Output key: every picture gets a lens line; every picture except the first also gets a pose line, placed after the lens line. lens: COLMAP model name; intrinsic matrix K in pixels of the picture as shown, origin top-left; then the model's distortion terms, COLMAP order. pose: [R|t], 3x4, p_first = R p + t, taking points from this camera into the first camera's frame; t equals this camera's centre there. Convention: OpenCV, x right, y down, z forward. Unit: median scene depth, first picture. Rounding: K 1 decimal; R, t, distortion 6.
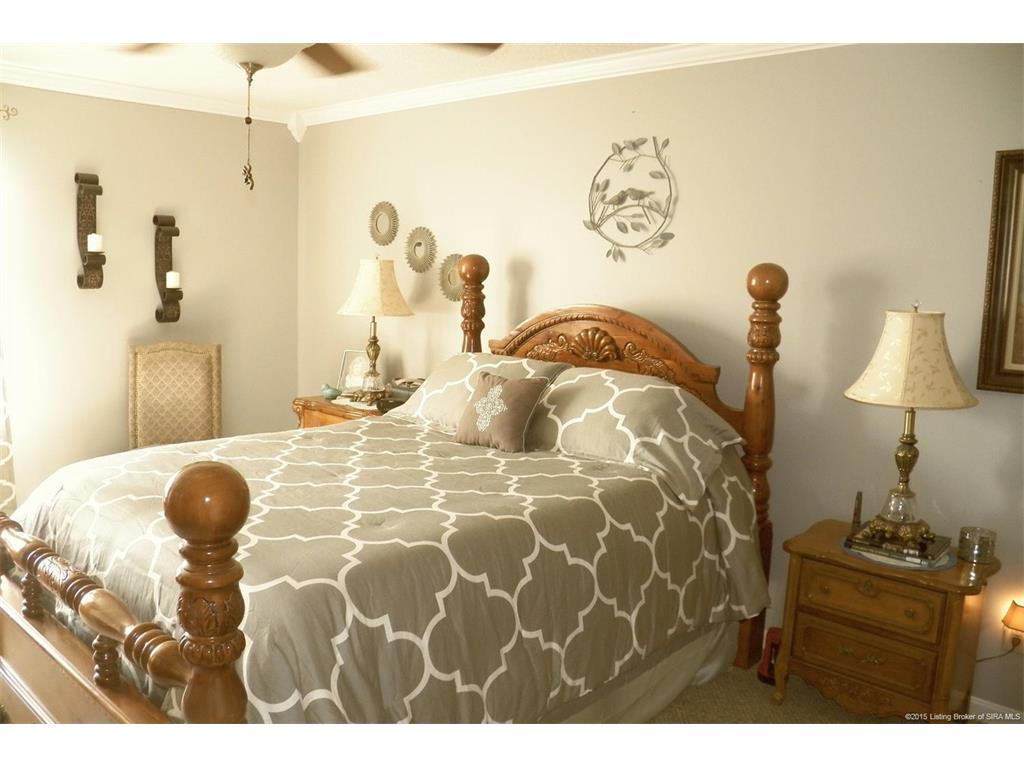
lens RADIAL K [[841.9, 0, 498.8], [0, 841.9, 387.2], [0, 0, 1]] dist [-0.140719, 0.109002]
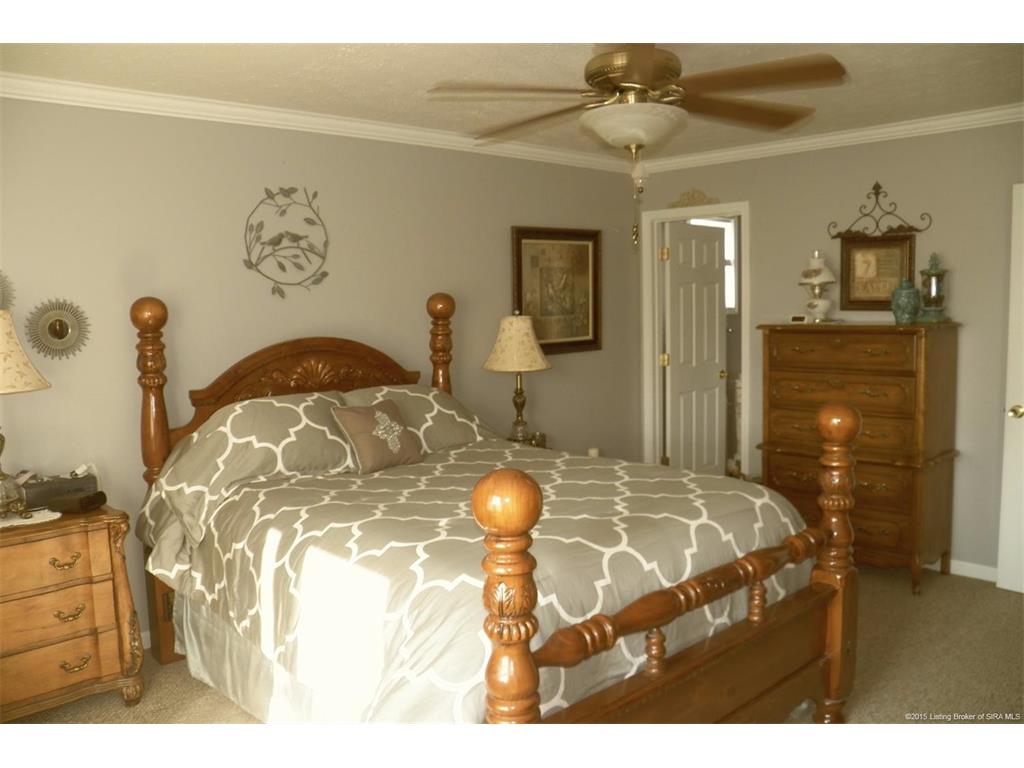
lens RADIAL K [[841.9, 0, 498.8], [0, 841.9, 387.2], [0, 0, 1]] dist [-0.140719, 0.109002]
pose [[0.081634, -0.140703, 0.986681, -0.938735], [0.157905, 0.979307, 0.126587, -0.131649], [-0.984074, 0.145468, 0.102163, 0.641010]]
